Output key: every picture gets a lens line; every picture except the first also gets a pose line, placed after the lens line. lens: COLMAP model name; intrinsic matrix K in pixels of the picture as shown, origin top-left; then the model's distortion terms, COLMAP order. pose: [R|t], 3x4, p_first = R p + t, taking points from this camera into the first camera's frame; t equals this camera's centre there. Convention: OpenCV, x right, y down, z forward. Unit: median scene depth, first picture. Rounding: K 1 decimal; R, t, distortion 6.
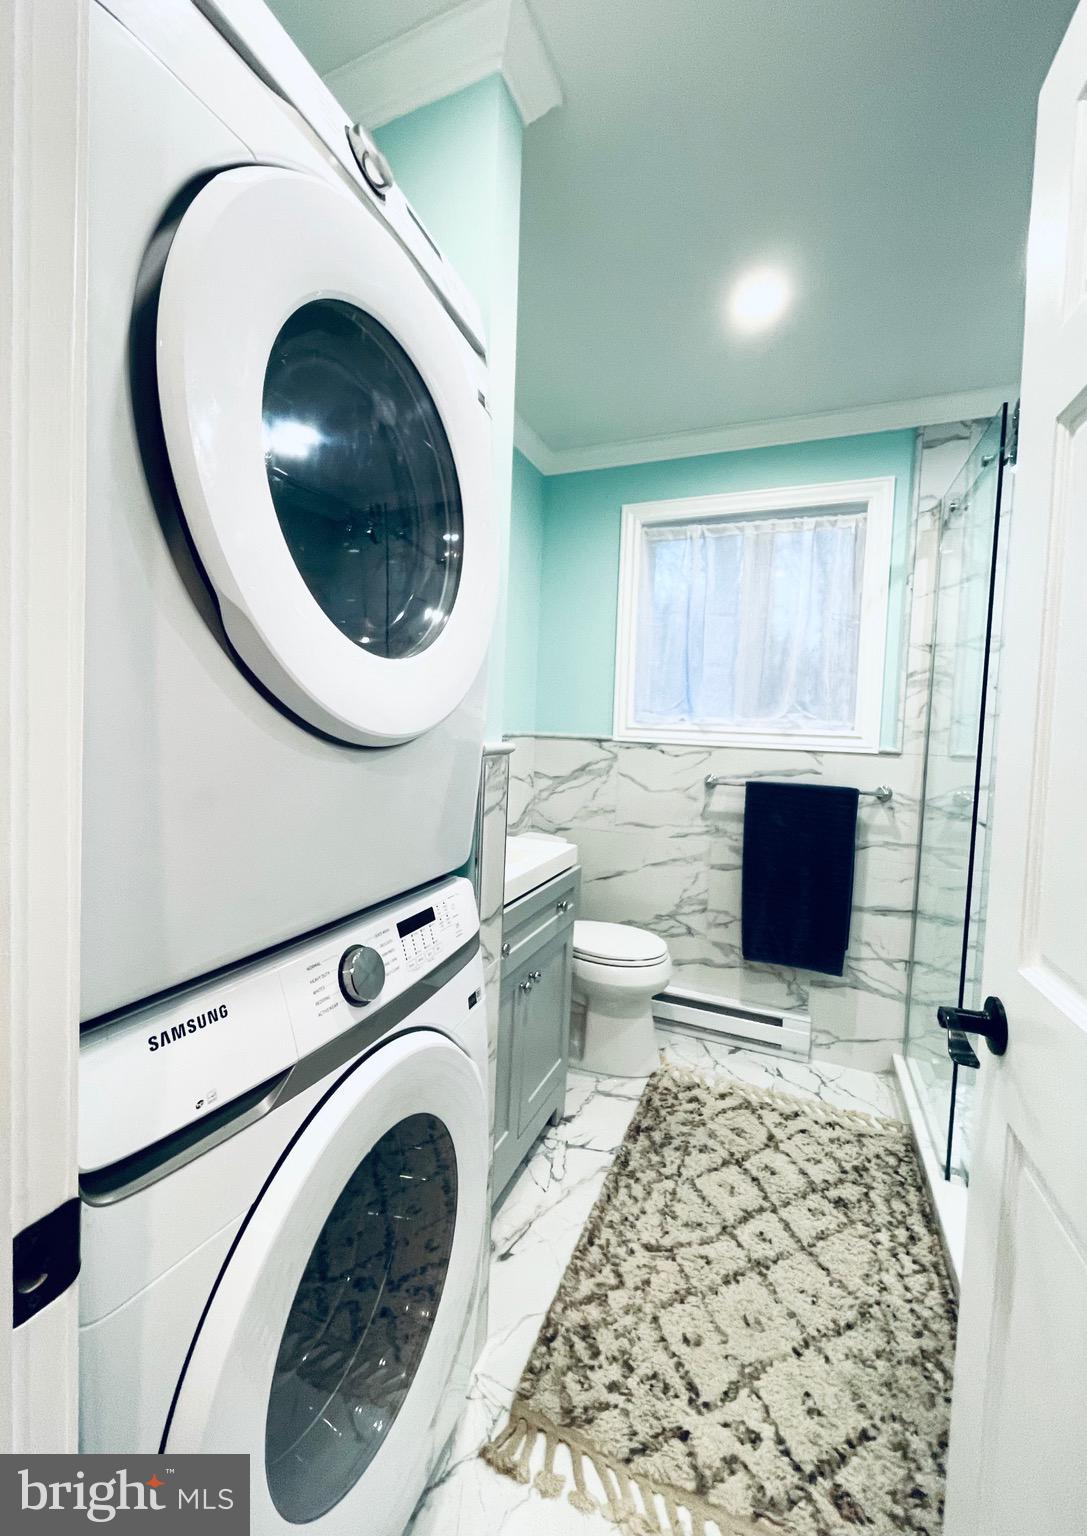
lens RADIAL K [[639.0, 0, 502.4], [0, 639.0, 750.1], [0, 0, 1]] dist [0.001246, 0.000154]
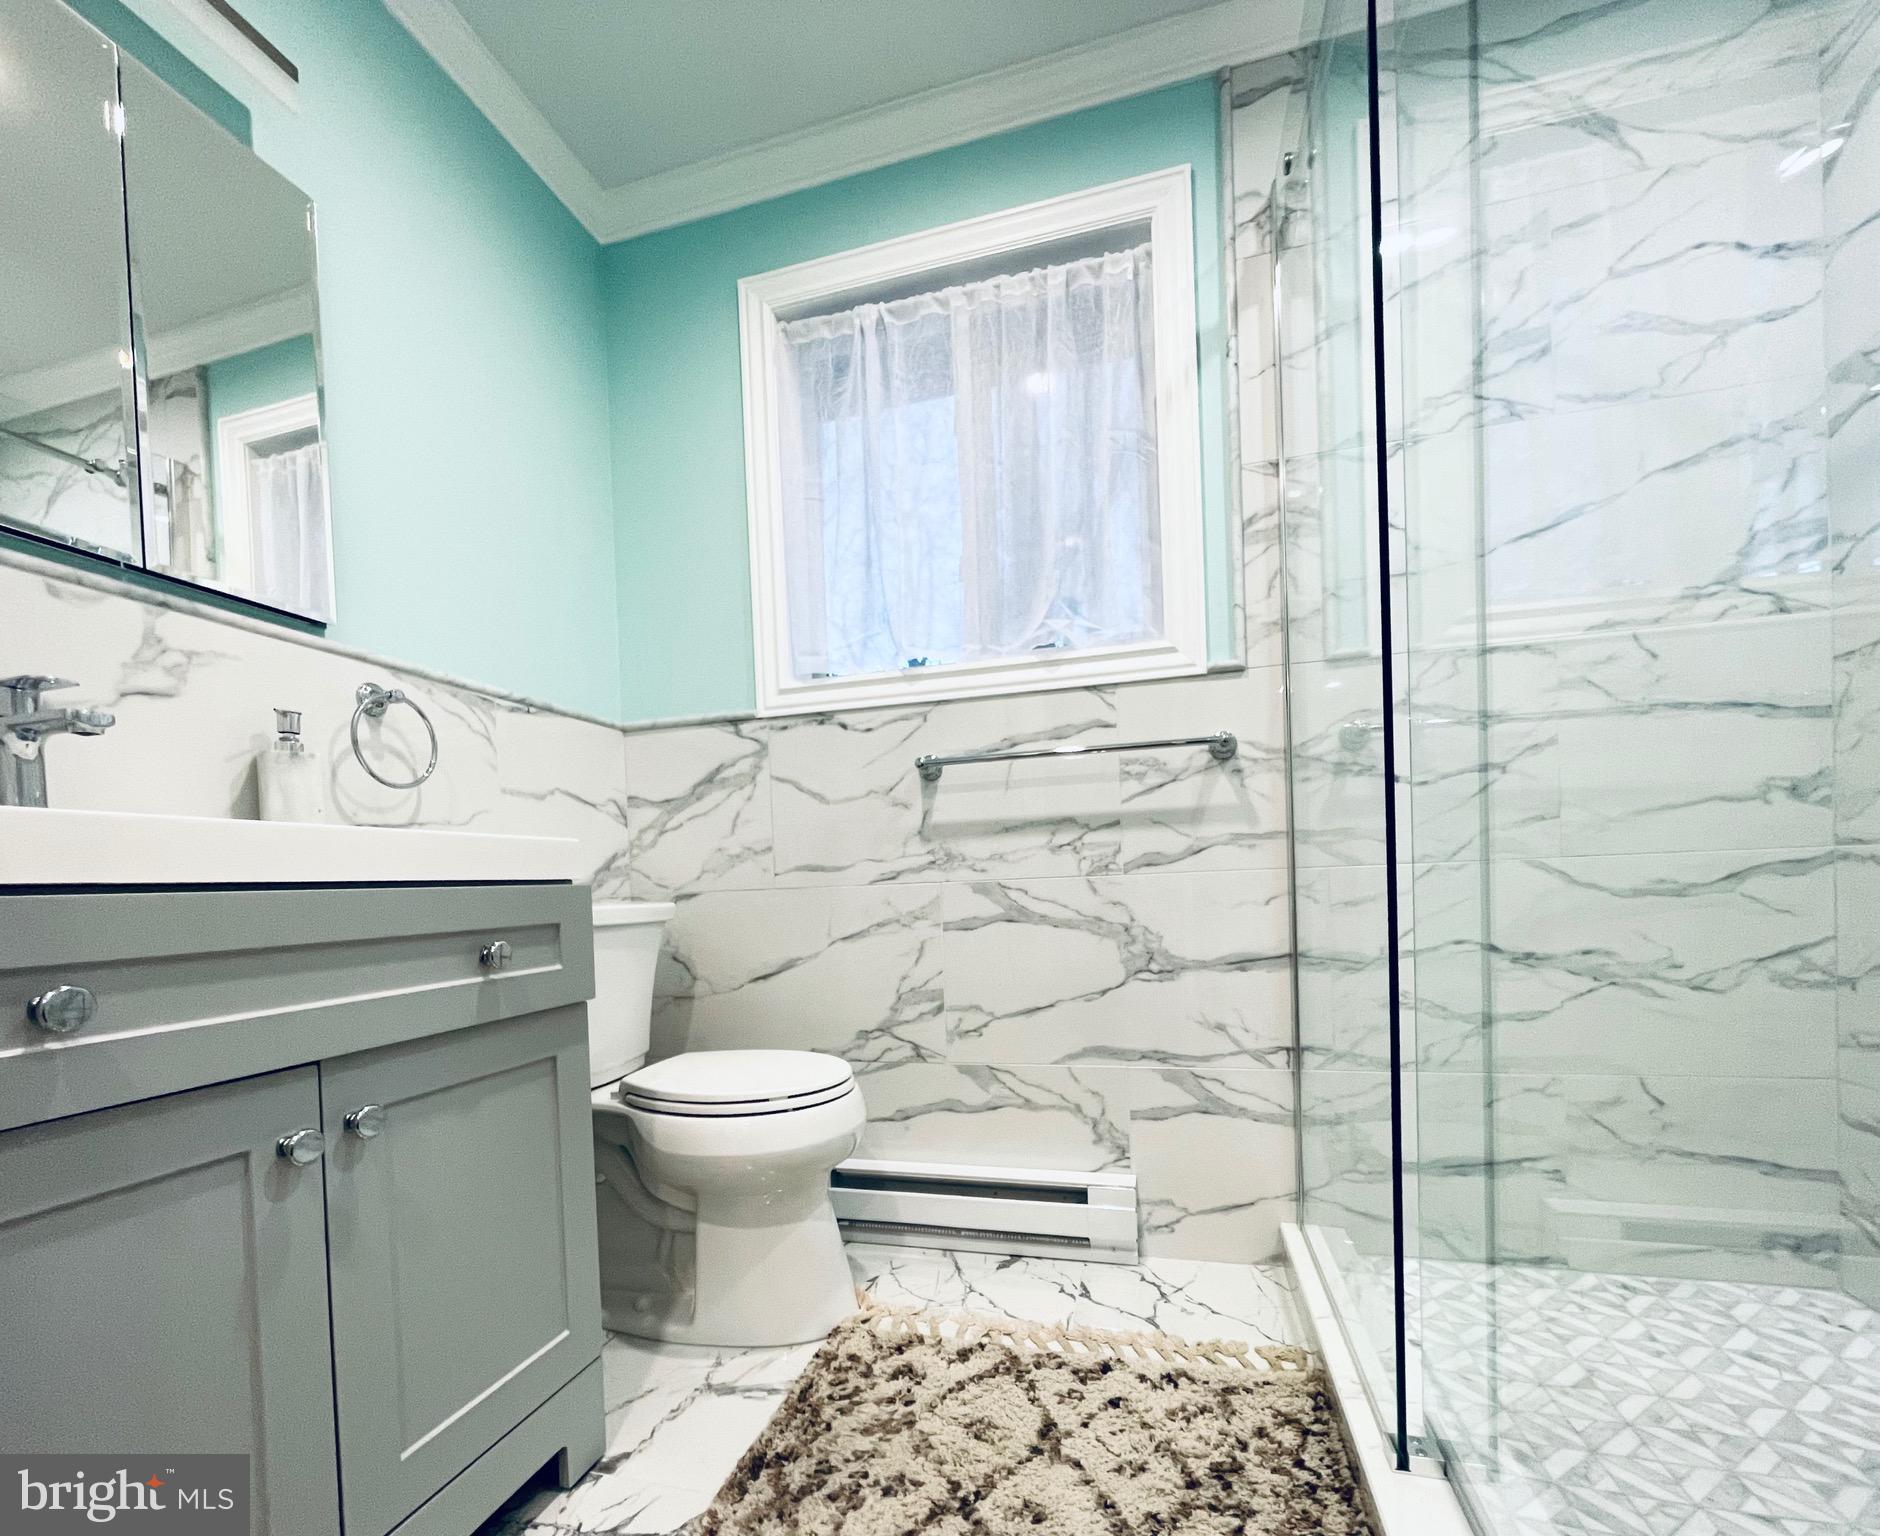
lens RADIAL K [[828.9, 0, 930.4], [0, 828.9, 904.5], [0, 0, 1]] dist [0.000770, -0.000759]
pose [[0.984344, -0.076084, 0.158993, 0.231563], [0.080146, 0.996597, -0.019288, 0.199185], [-0.156985, 0.031728, 0.987091, 0.350934]]
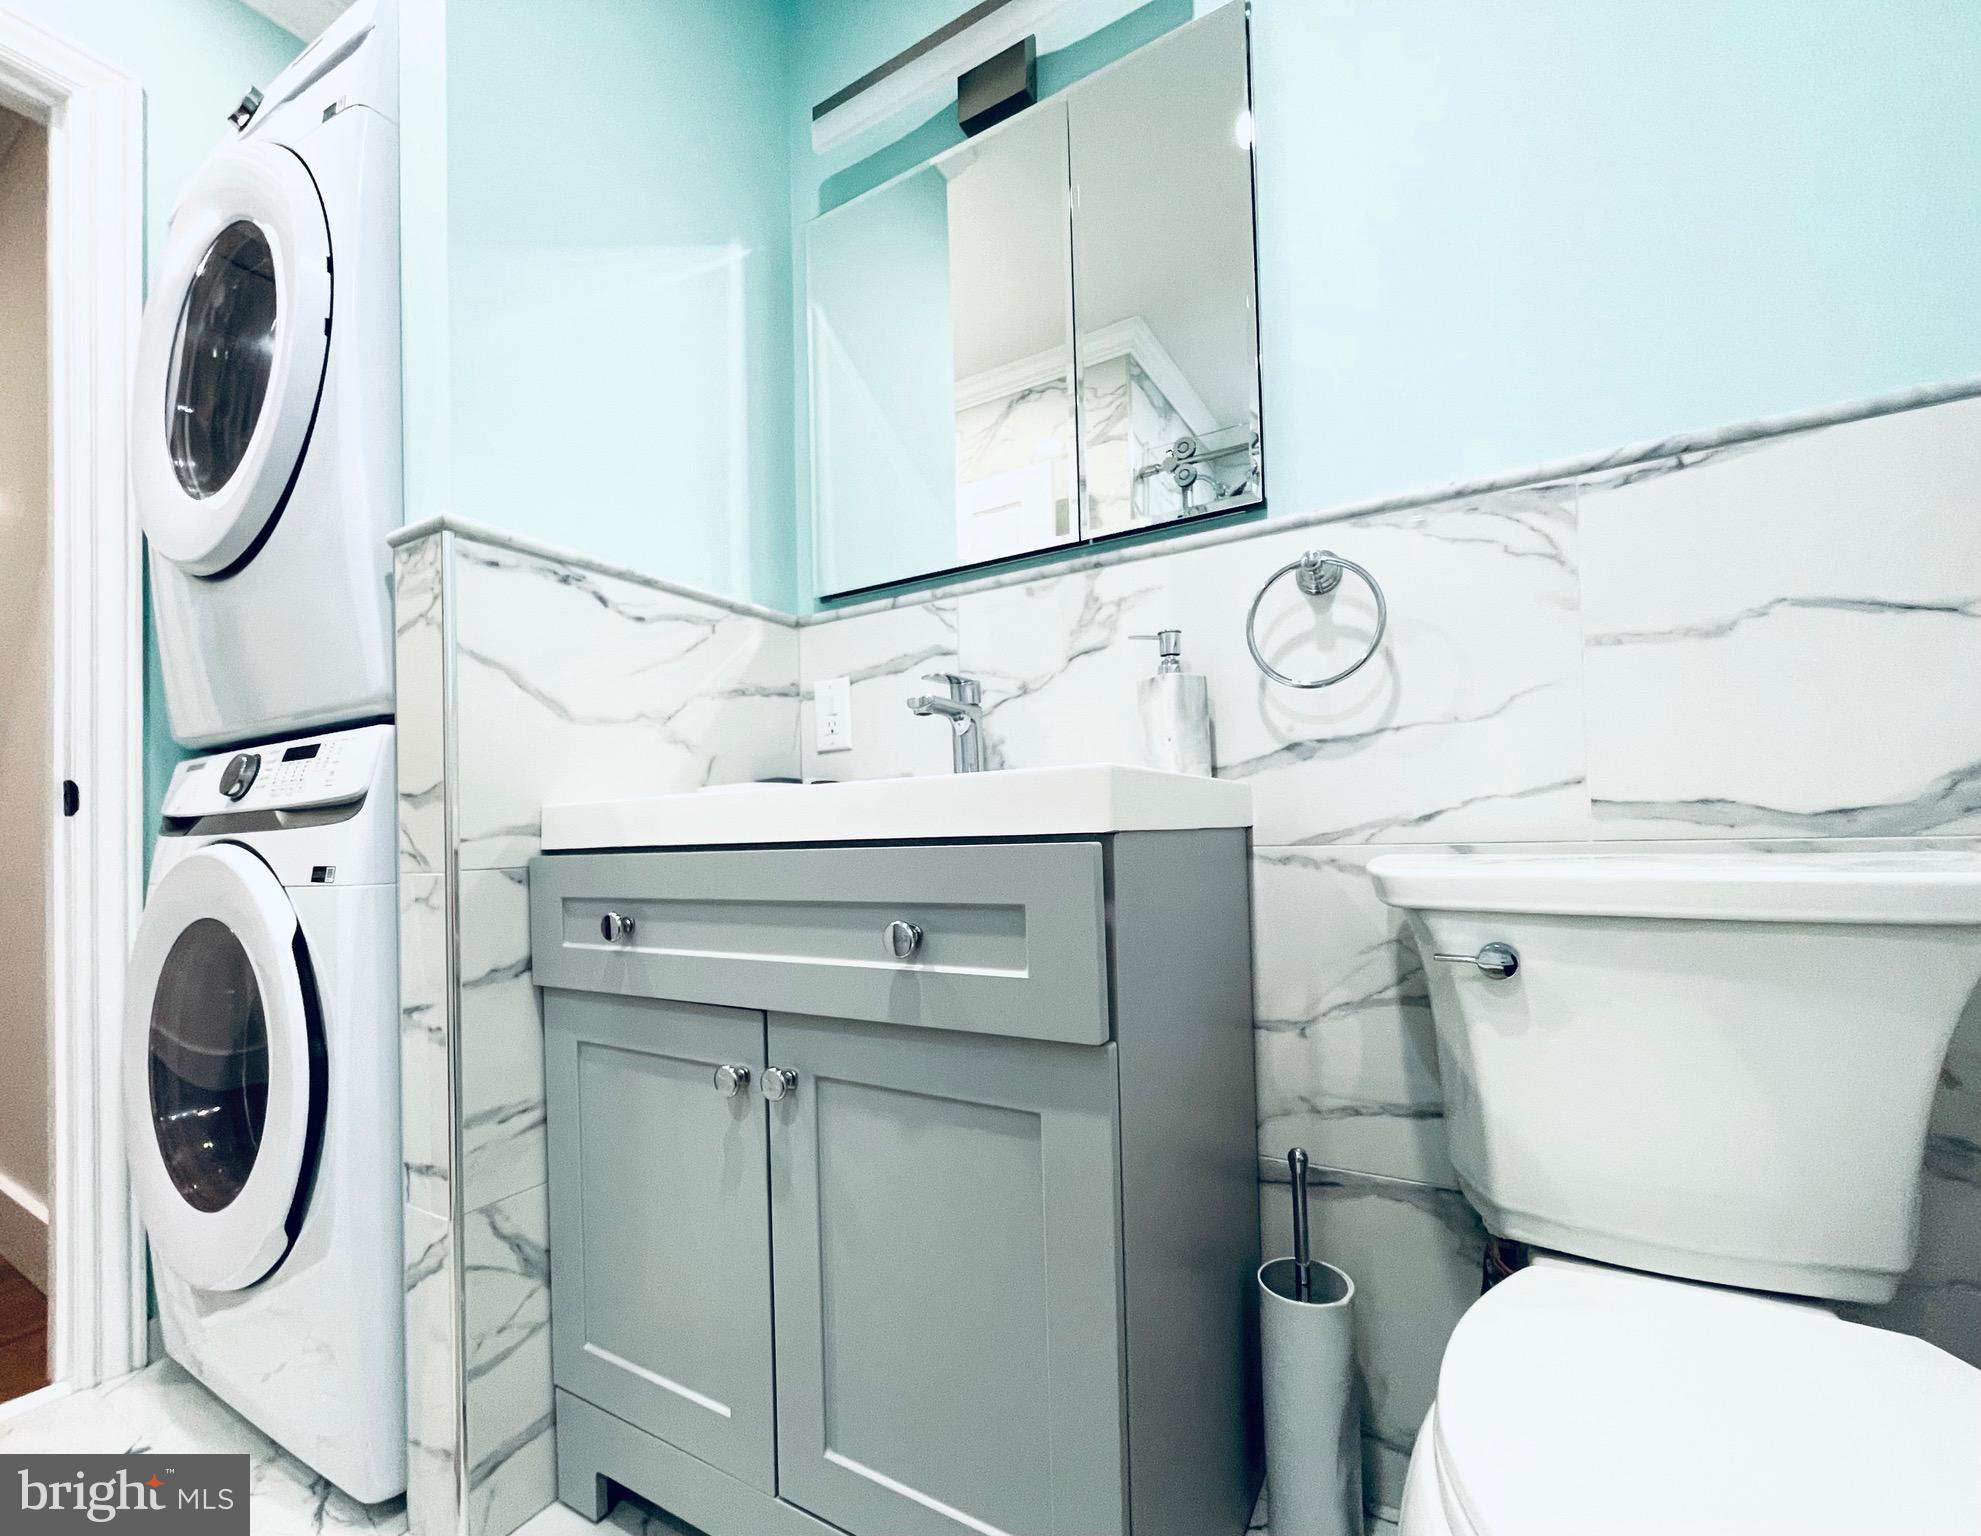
lens RADIAL K [[863.0, 0, 990.9], [0, 863.0, 809.7], [0, 0, 1]] dist [-0.000841, -0.000088]
pose [[-0.105402, -0.055393, -0.992886, 0.416017], [-0.022318, 0.998328, -0.053327, 0.164664], [0.994179, 0.016538, -0.106462, 0.875794]]
